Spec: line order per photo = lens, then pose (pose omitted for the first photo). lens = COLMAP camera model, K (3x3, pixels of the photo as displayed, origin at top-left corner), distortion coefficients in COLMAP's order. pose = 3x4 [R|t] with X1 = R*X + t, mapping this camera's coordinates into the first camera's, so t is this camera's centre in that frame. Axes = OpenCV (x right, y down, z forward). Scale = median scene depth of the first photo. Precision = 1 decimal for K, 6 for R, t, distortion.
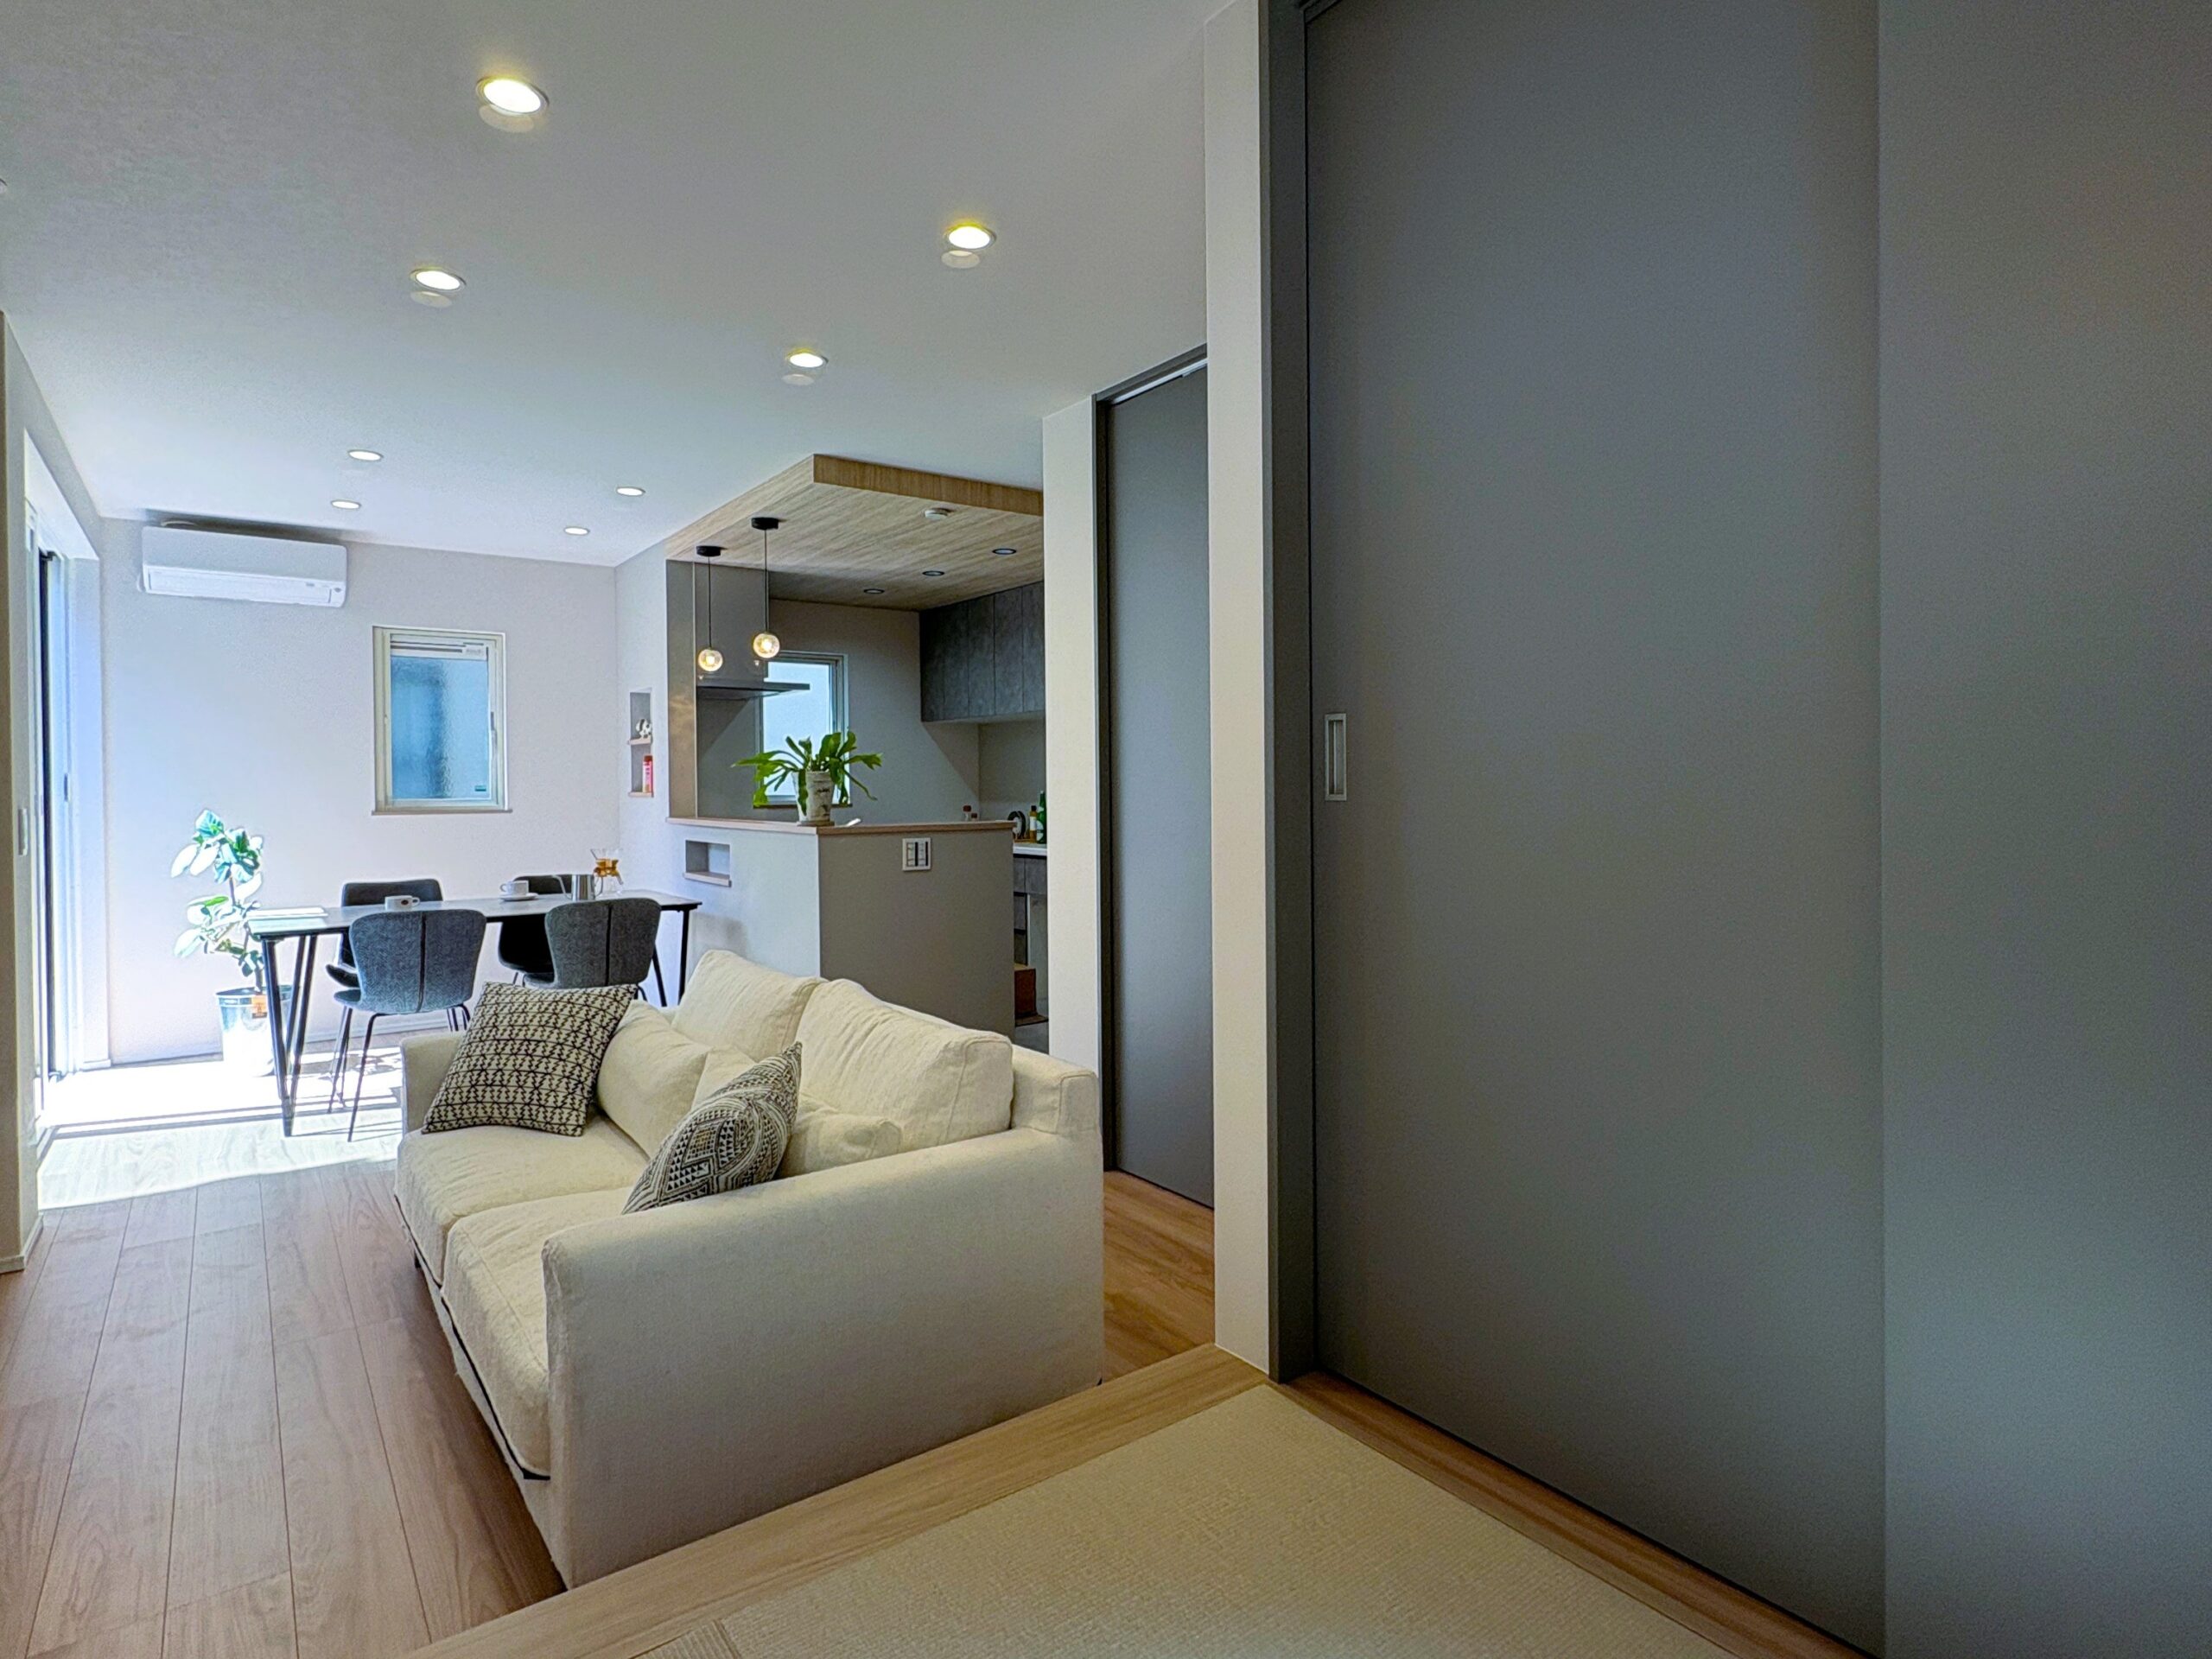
lens RADIAL K [[1188.2, 0, 1111.3], [0, 1188.2, 814.0], [0, 0, 1]] dist [-0.001863, 0.003162]
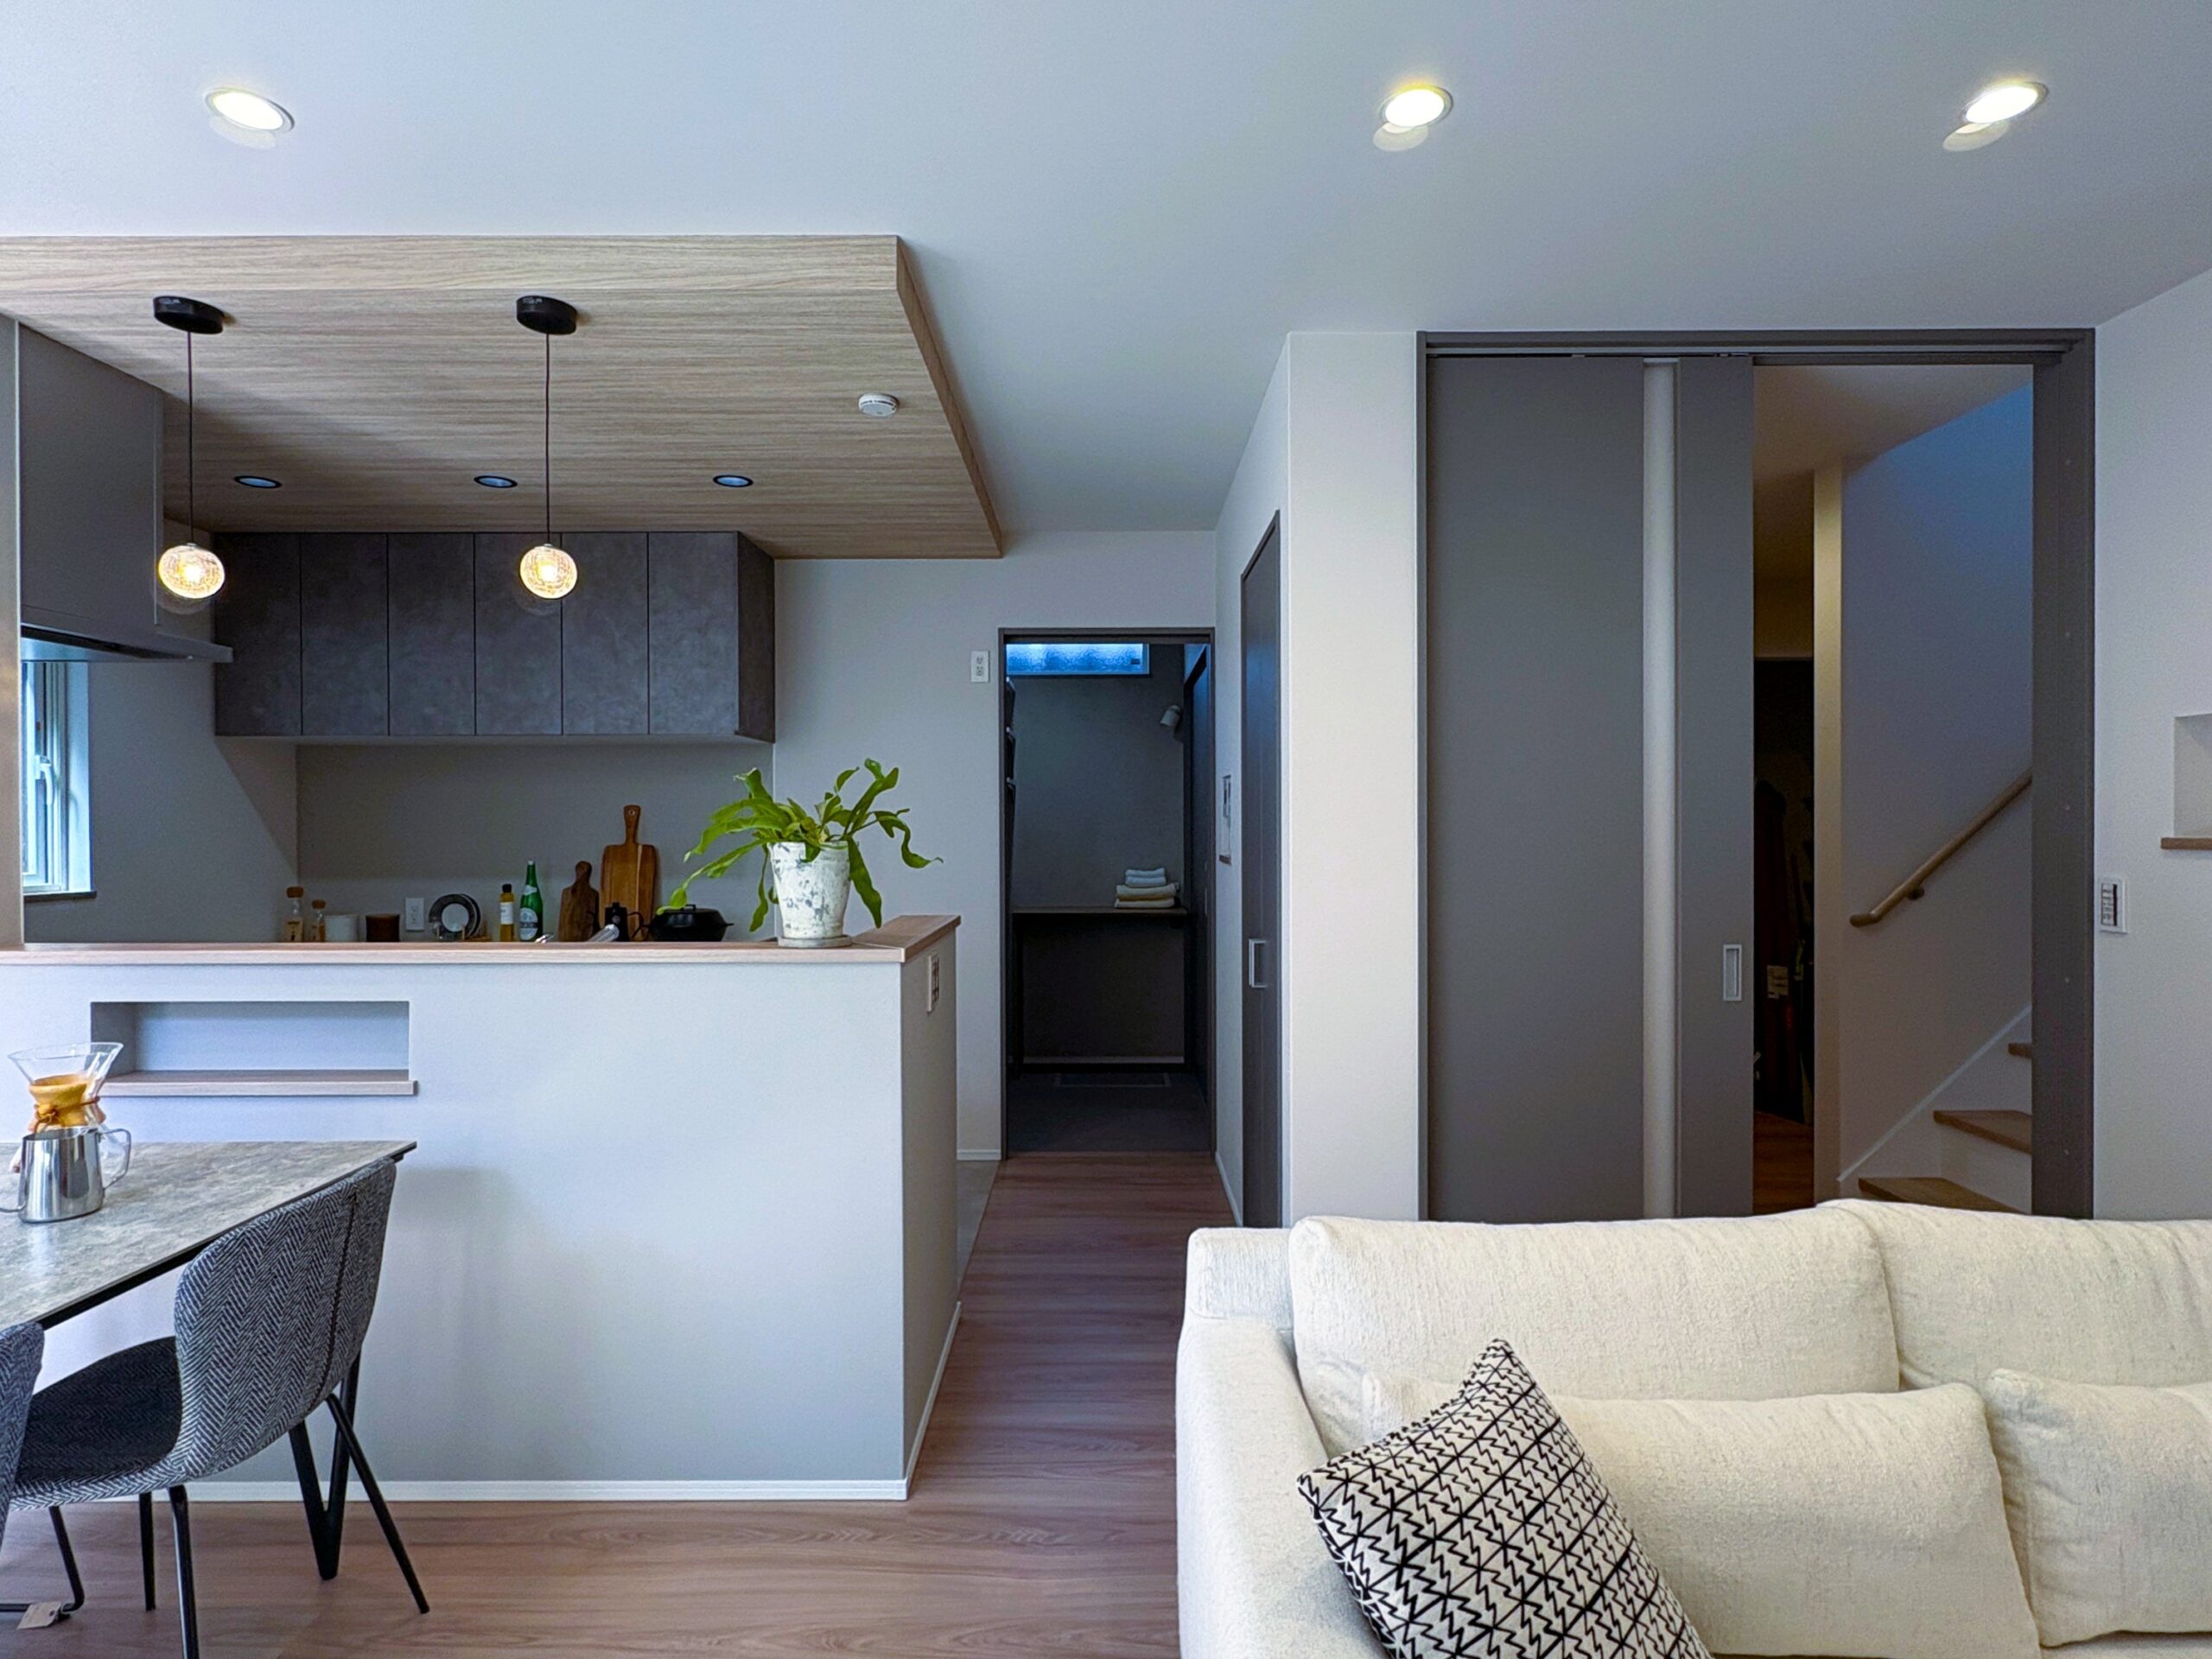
lens RADIAL K [[1188.2, 0, 1103.8], [0, 1188.2, 841.8], [0, 0, 1]] dist [-0.001863, 0.003162]
pose [[0.598515, -0.002755, 0.801107, -0.389896], [0.016751, 0.999818, -0.009077, -0.019061], [-0.800936, 0.018852, 0.598453, 0.392252]]
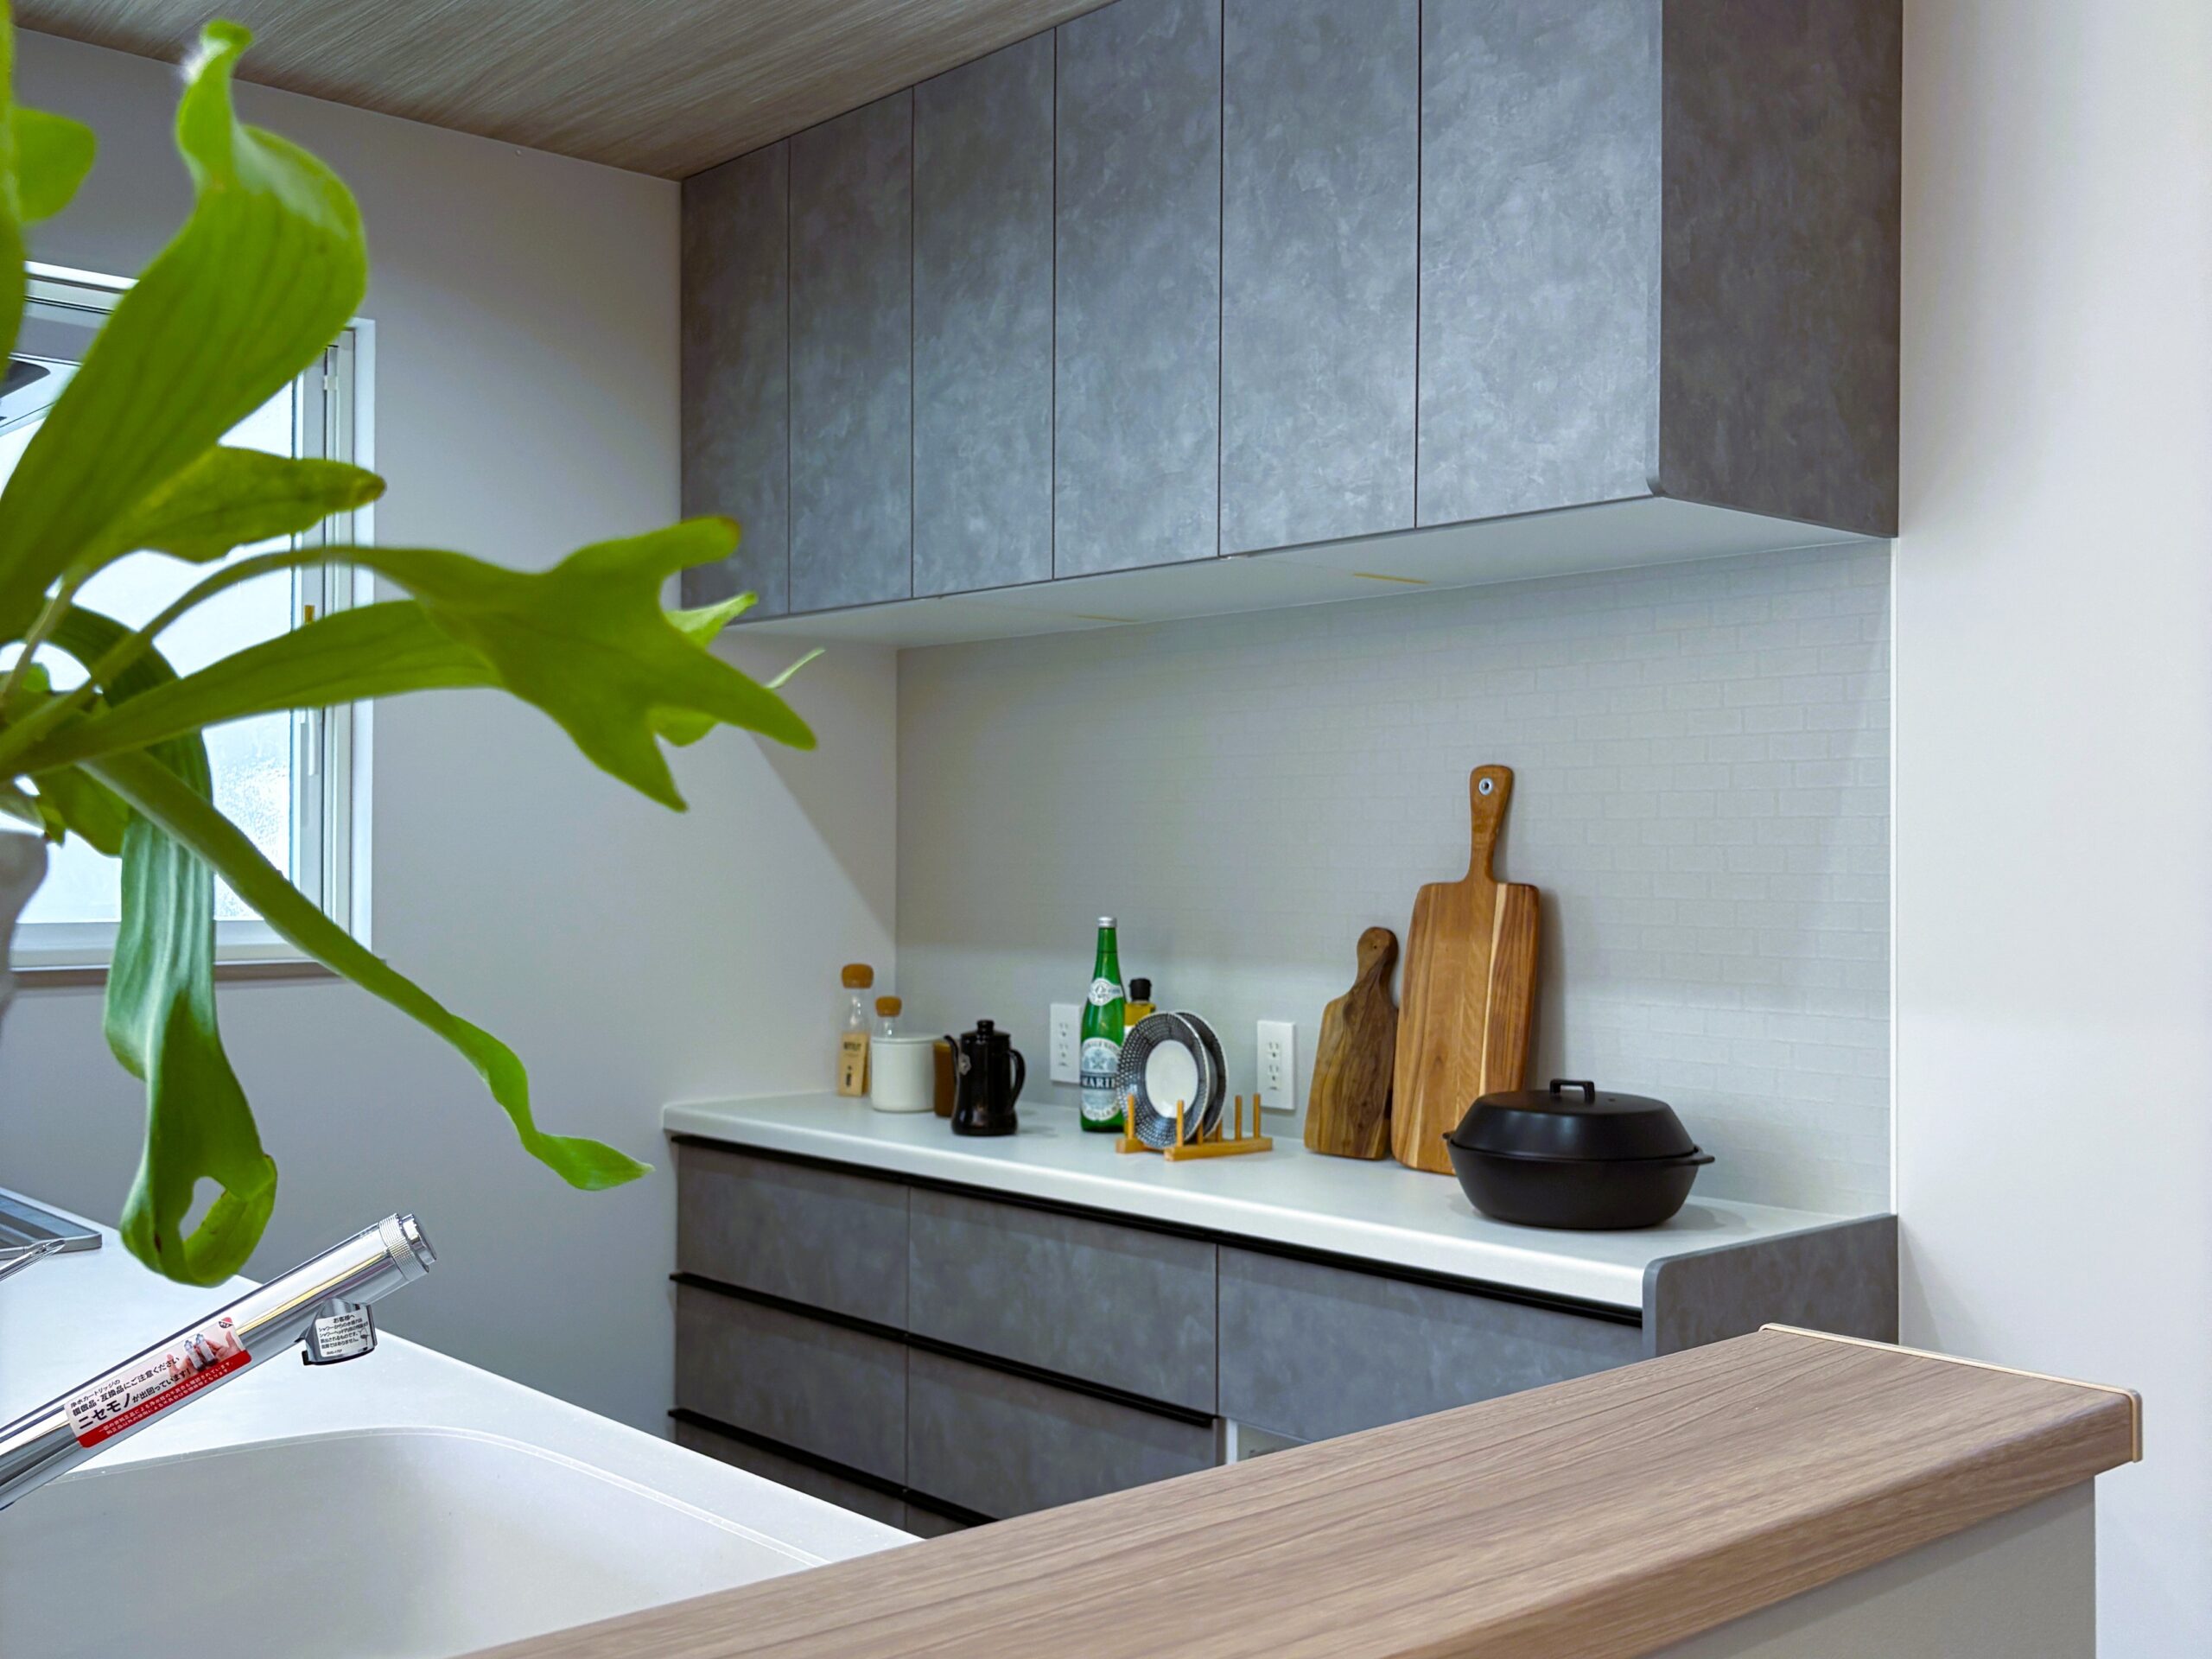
lens RADIAL K [[2220.5, 0, 1119.3], [0, 2220.5, 874.3], [0, 0, 1]] dist [0.041057, 0.000000]
pose [[0.995639, 0.011836, 0.092533, -0.123972], [-0.010521, 0.999837, -0.014684, -0.022499], [-0.092692, 0.013647, 0.995601, 0.591763]]
